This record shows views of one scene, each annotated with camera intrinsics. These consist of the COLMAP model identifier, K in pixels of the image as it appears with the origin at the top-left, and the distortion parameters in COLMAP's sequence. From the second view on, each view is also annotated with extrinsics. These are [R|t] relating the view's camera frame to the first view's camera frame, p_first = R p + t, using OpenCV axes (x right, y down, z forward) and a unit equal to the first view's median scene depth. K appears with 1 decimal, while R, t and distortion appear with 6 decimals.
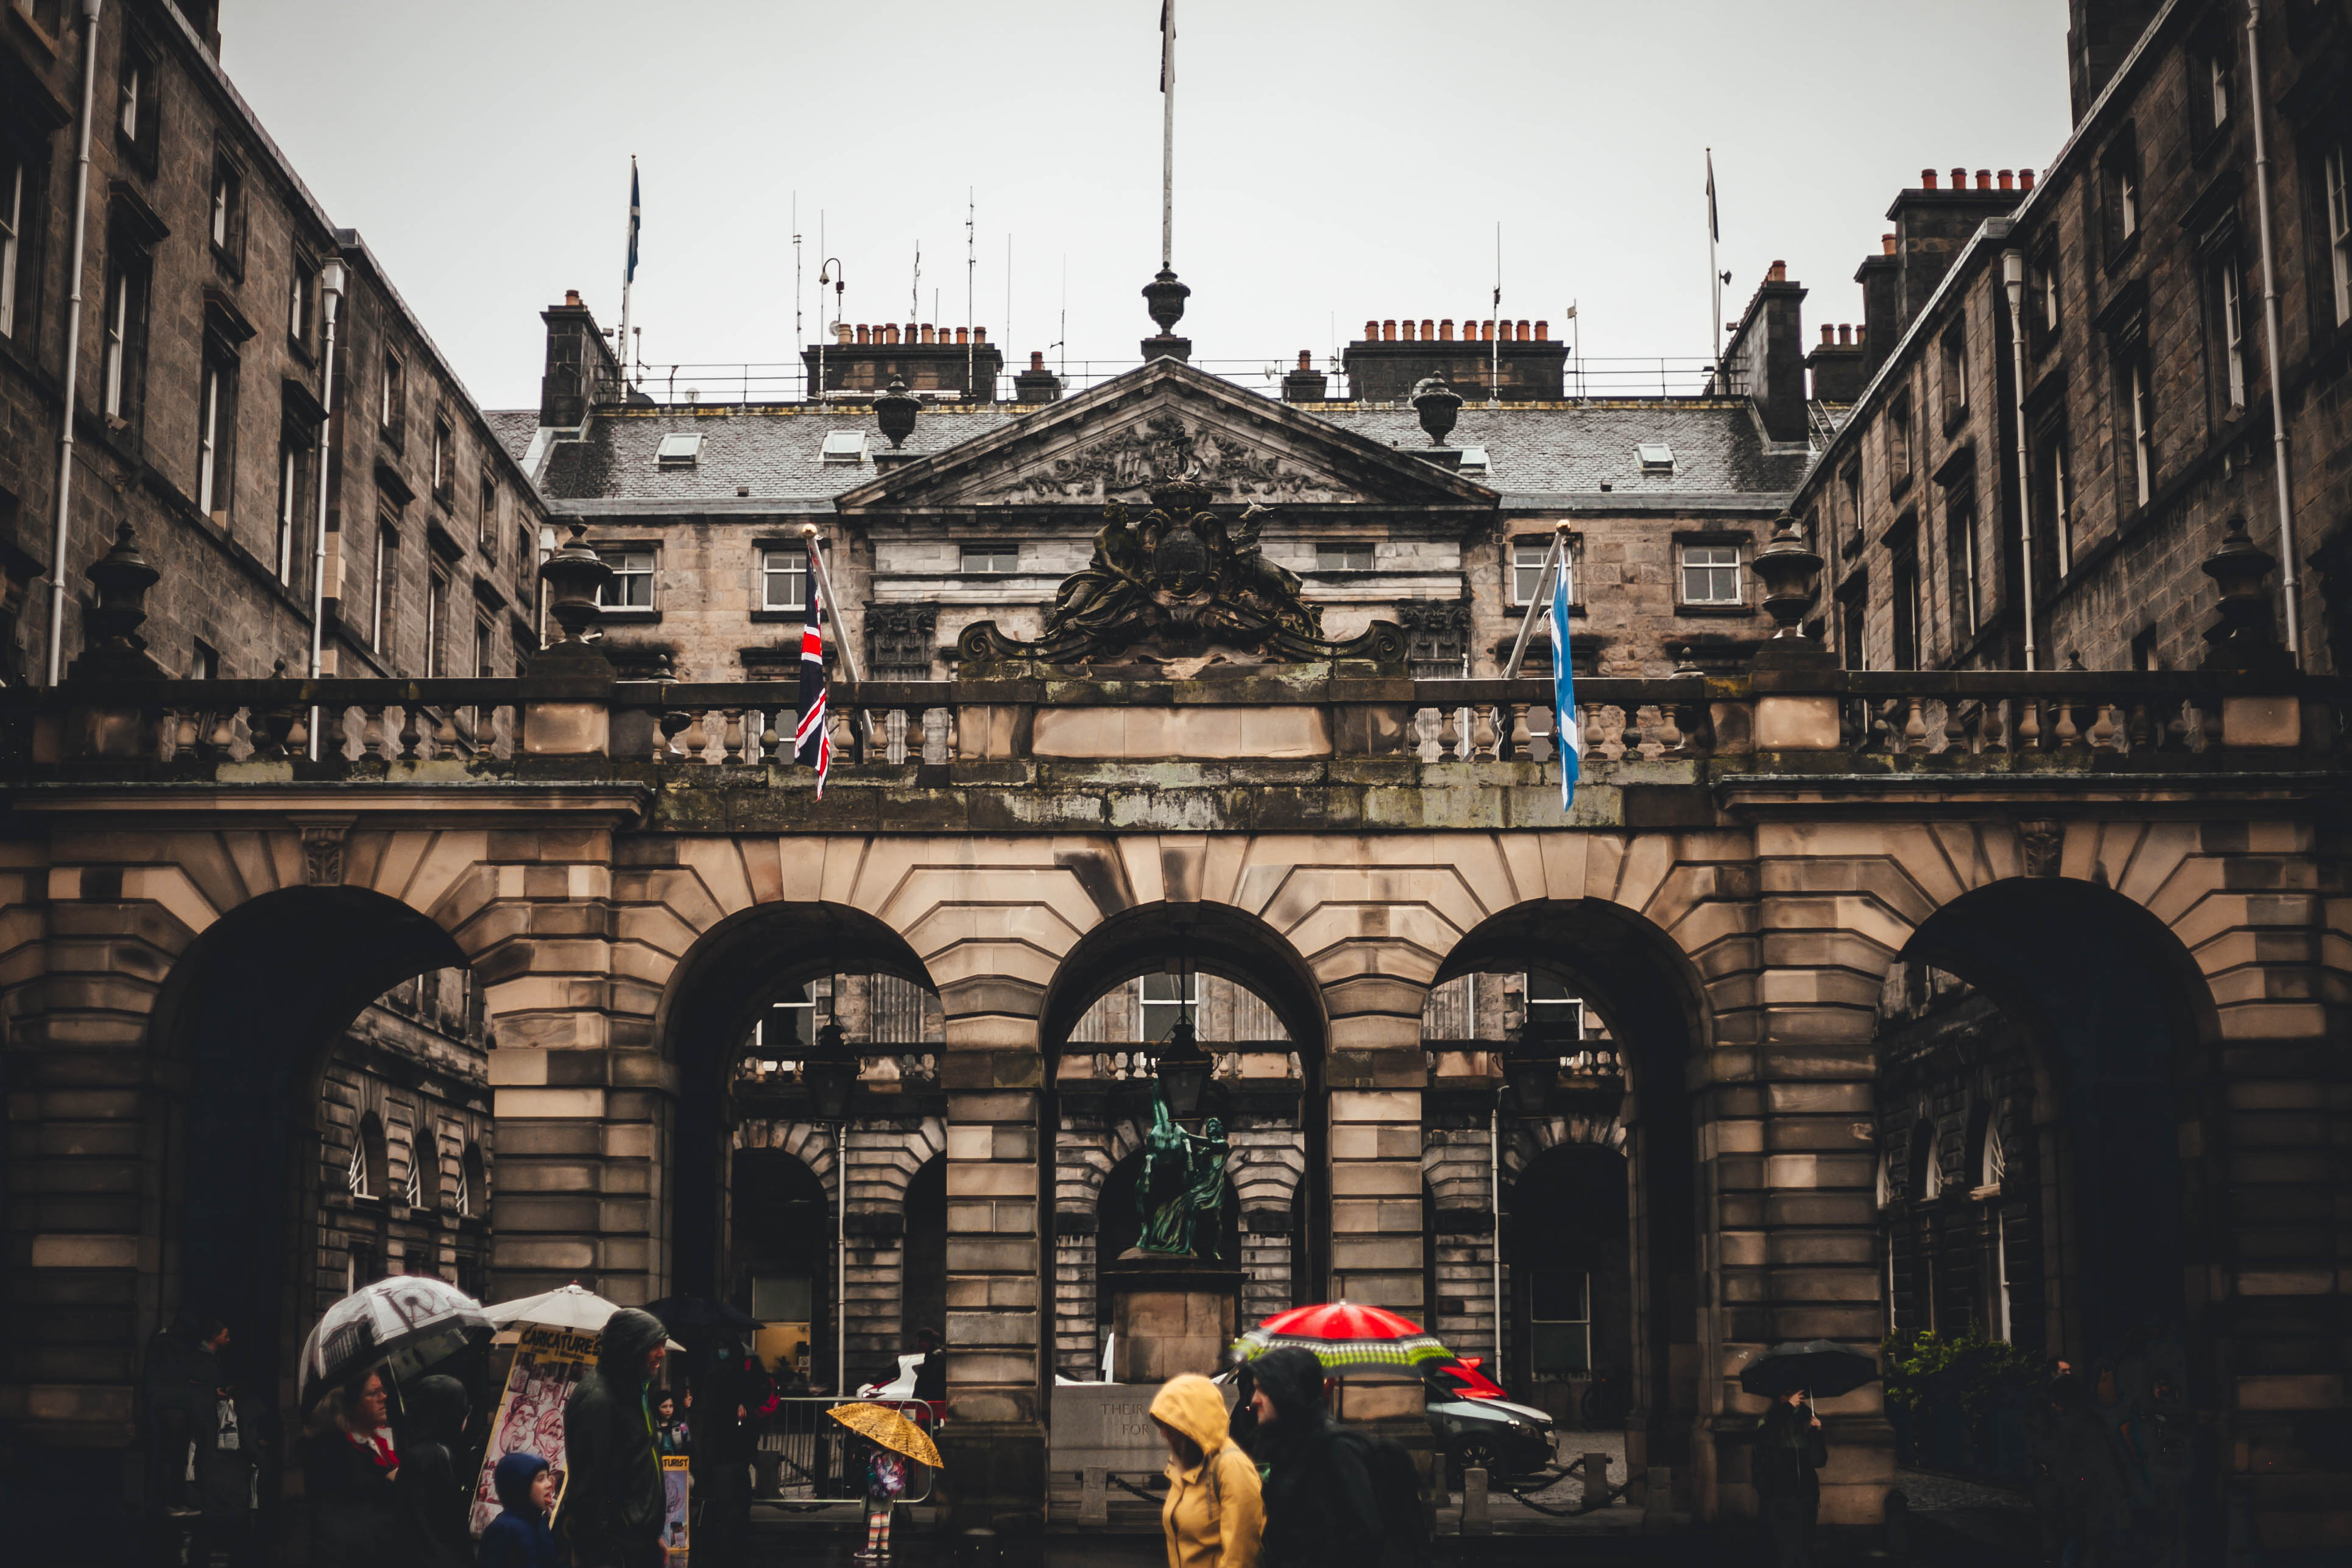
lens RADIAL K [[3420.9, 0, 1176.0], [0, 3420.9, 784.0], [0, 0, 1]] dist [-0.105499, 0.004372]
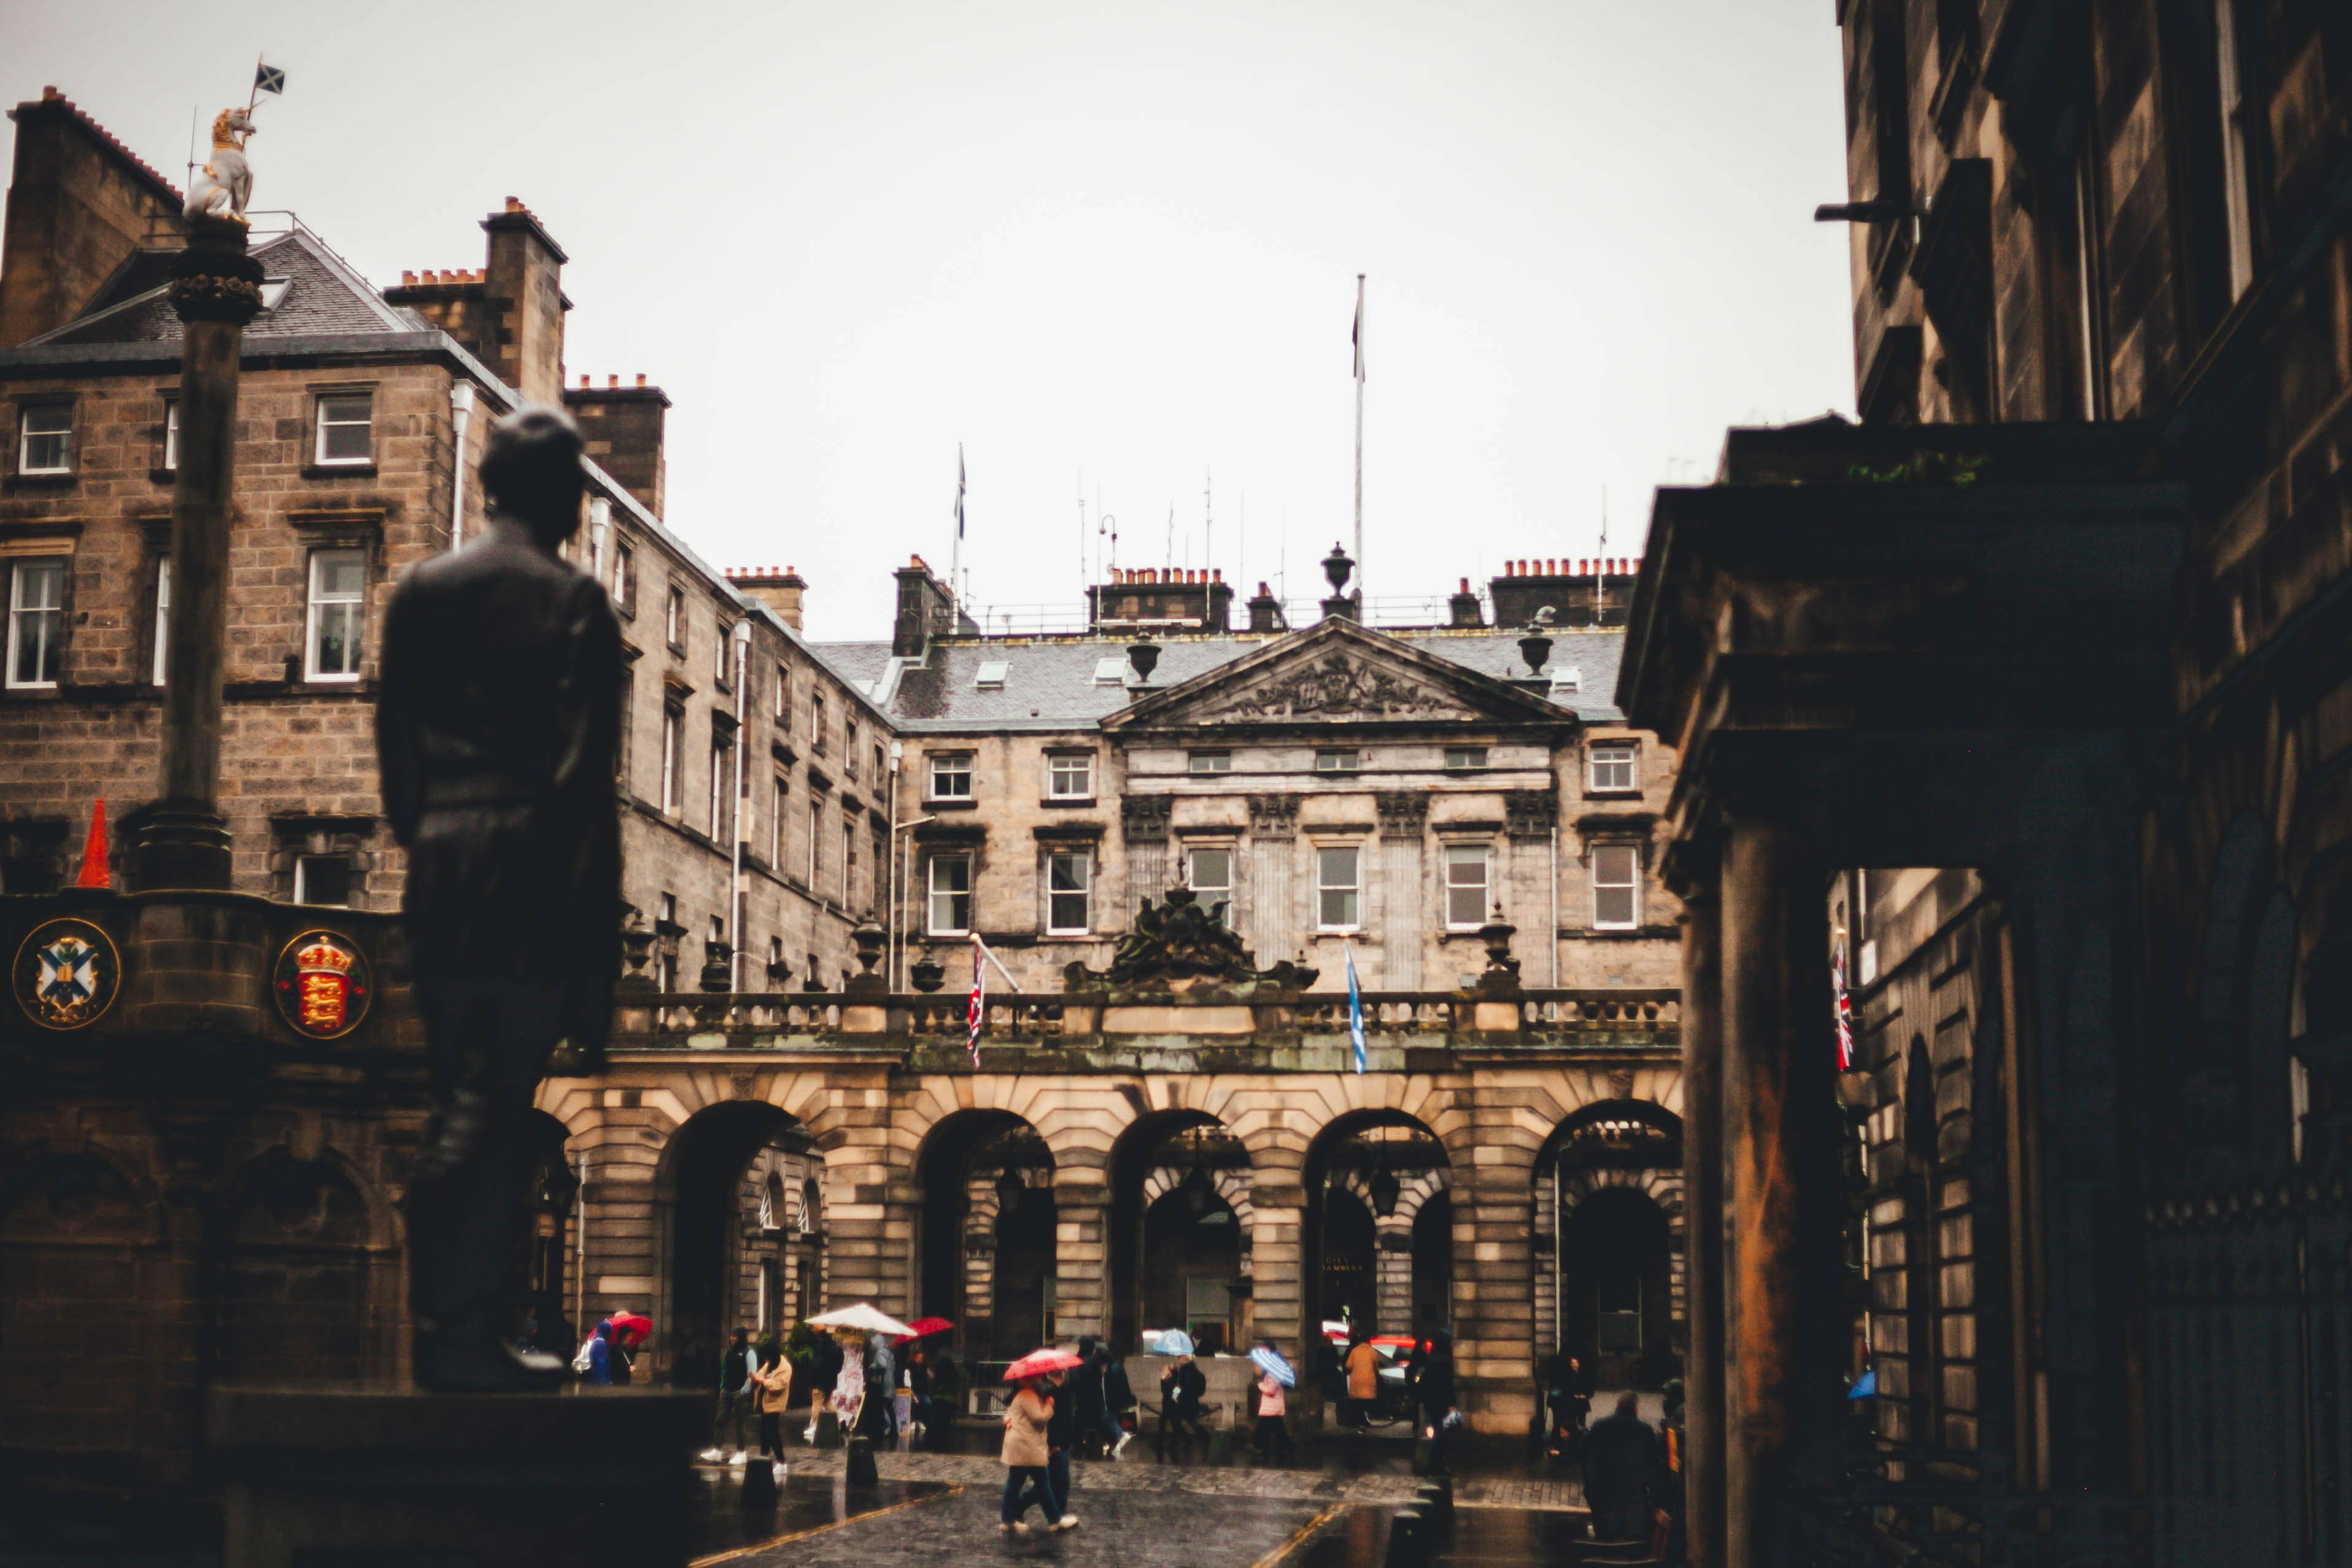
lens RADIAL K [[3420.7, 0, 1176.0], [0, 3420.7, 784.0], [0, 0, 1]] dist [-0.105499, 0.004372]
pose [[0.992933, -0.007775, -0.118423, 0.135453], [0.008931, 0.999918, 0.009231, -0.097873], [0.118341, -0.010224, 0.992920, -0.538969]]
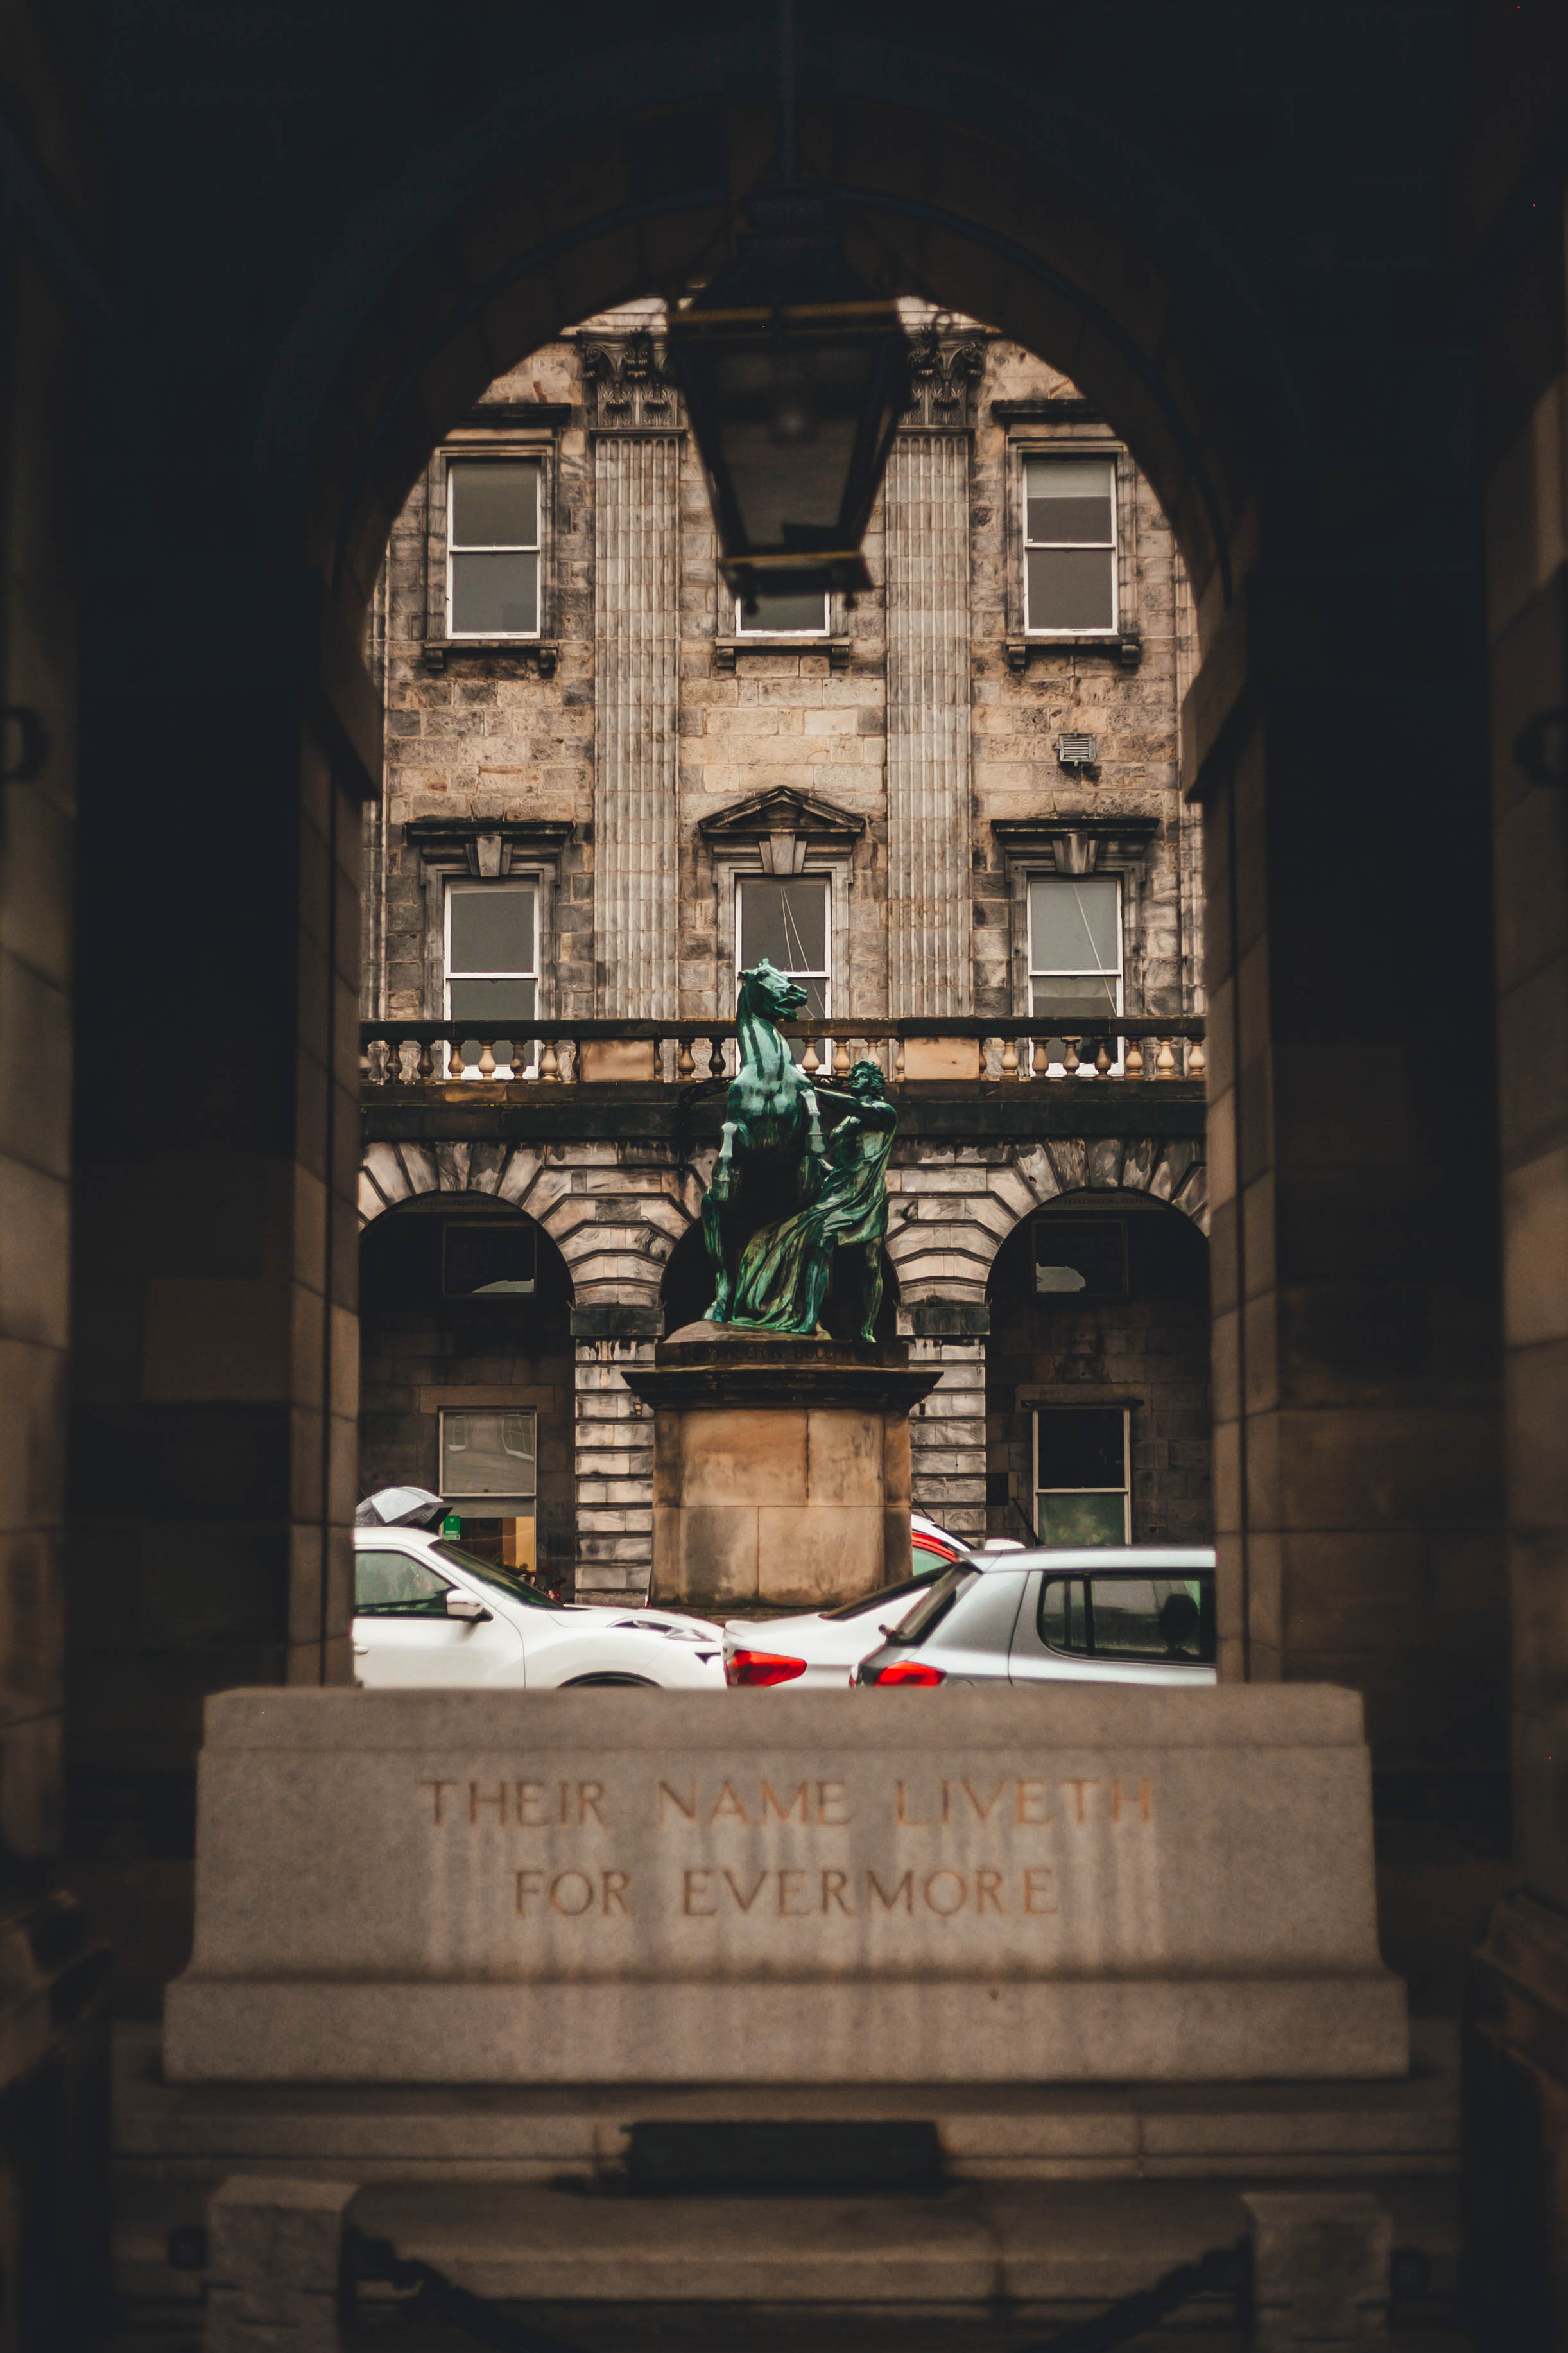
lens RADIAL K [[3508.4, 0, 783.5], [0, 3508.4, 1237.0], [0, 0, 1]] dist [-0.105718, 0.017064]
pose [[0.999985, 0.001114, -0.005396, 0.002179], [-0.000673, 0.996711, 0.081037, 0.082275], [0.005469, -0.081033, 0.996696, 0.499874]]
